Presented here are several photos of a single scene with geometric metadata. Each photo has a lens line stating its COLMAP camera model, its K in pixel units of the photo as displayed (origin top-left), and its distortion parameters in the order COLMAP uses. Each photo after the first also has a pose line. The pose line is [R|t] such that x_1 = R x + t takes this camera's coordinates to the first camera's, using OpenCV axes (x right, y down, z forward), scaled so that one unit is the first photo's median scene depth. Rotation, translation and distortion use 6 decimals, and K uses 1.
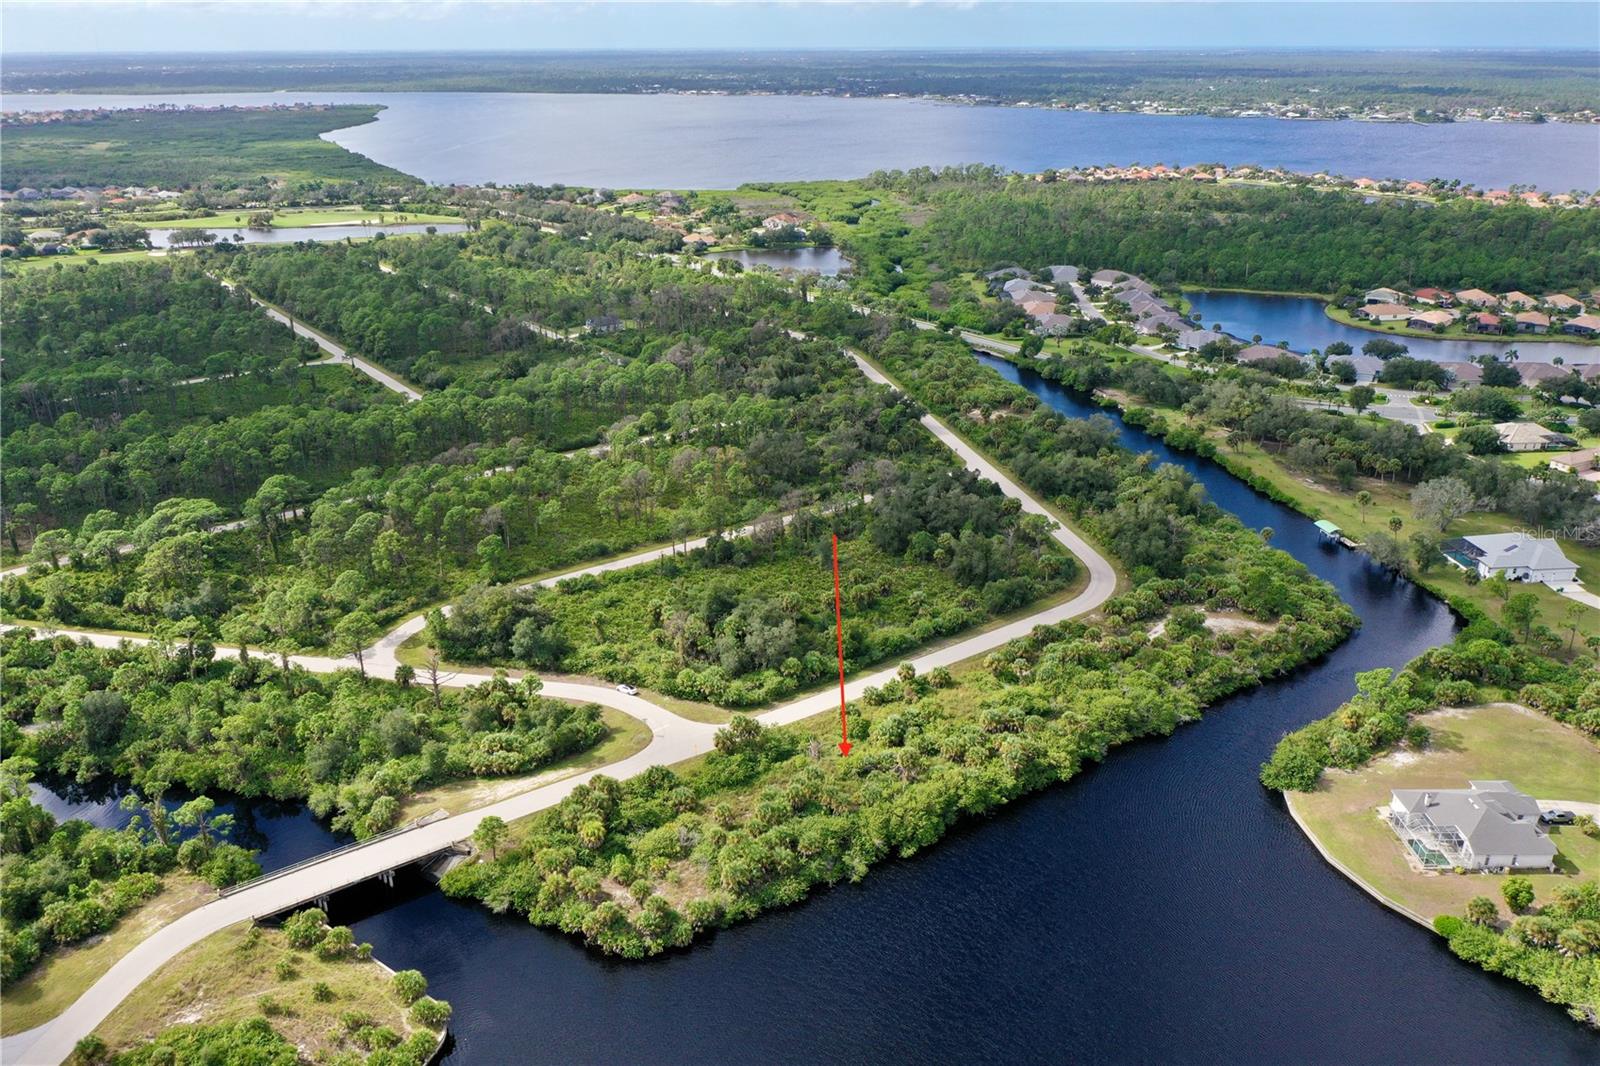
lens RADIAL K [[1274.2, 0, 795.0], [0, 1274.2, 538.7], [0, 0, 1]] dist [-0.011640, 0.015947]
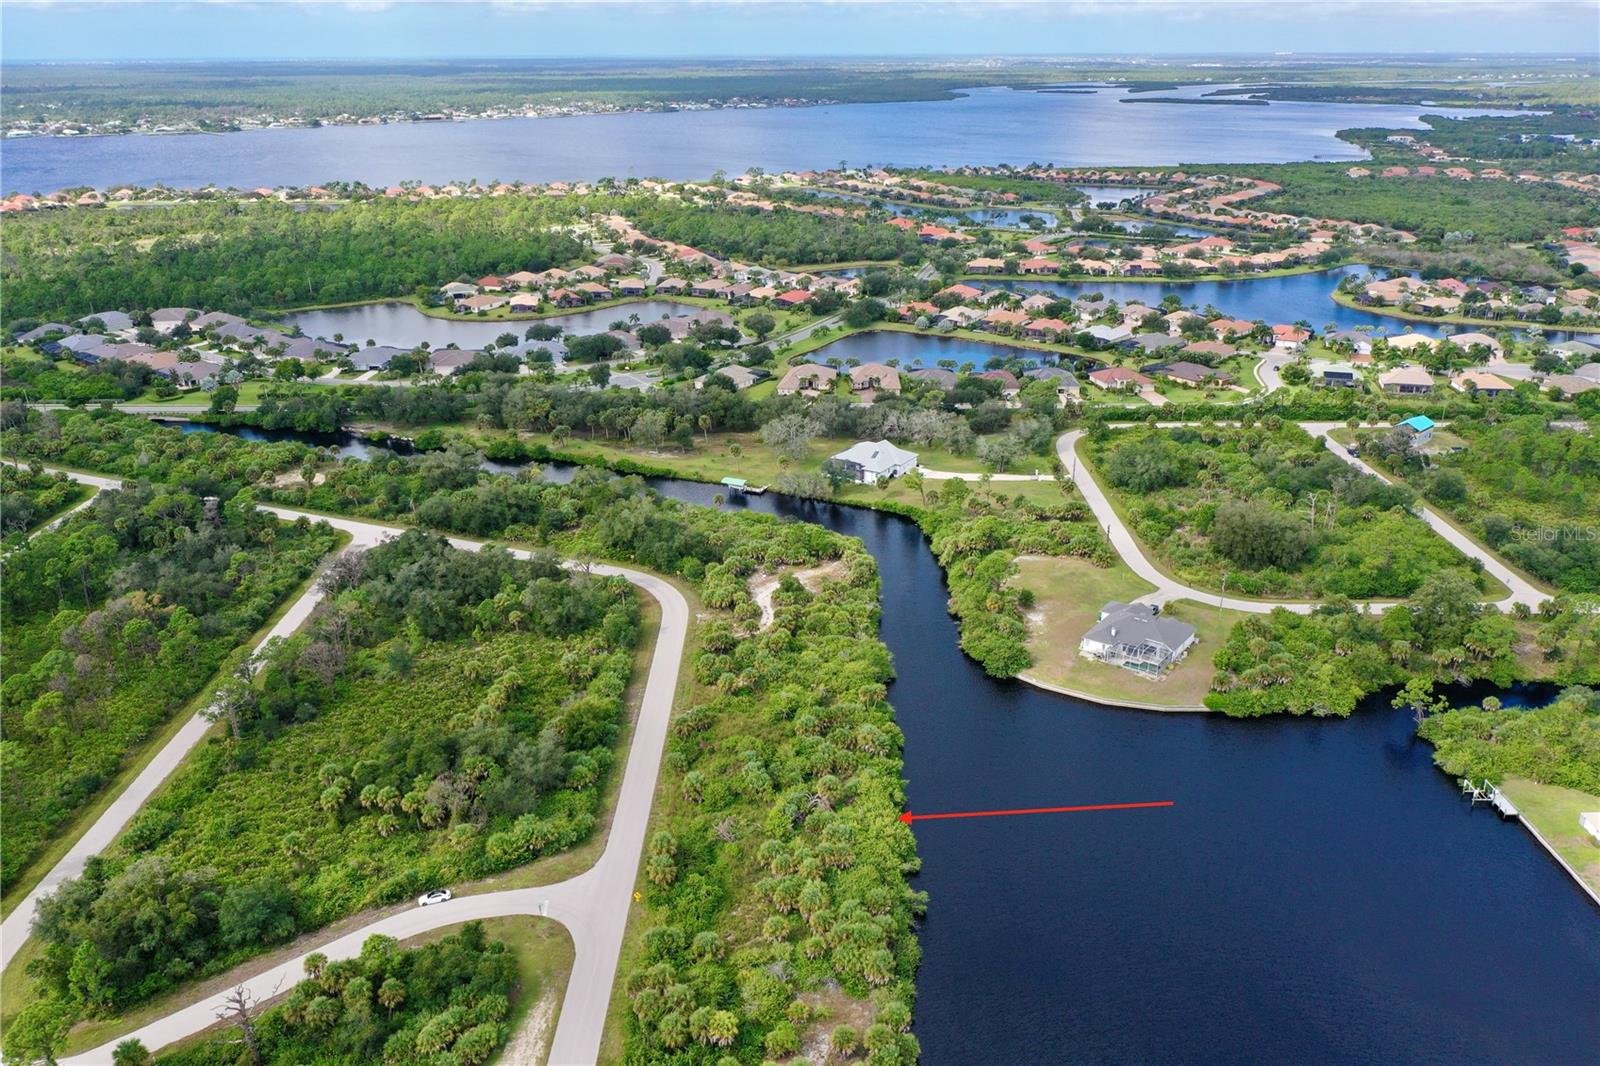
lens RADIAL K [[1274.2, 0, 794.7], [0, 1274.2, 532.2], [0, 0, 1]] dist [-0.011640, 0.015947]
pose [[0.599127, -0.288507, 0.746867, -0.432051], [0.298072, 0.946141, 0.126375, -0.101984], [-0.743102, 0.146906, 0.652854, 0.267405]]
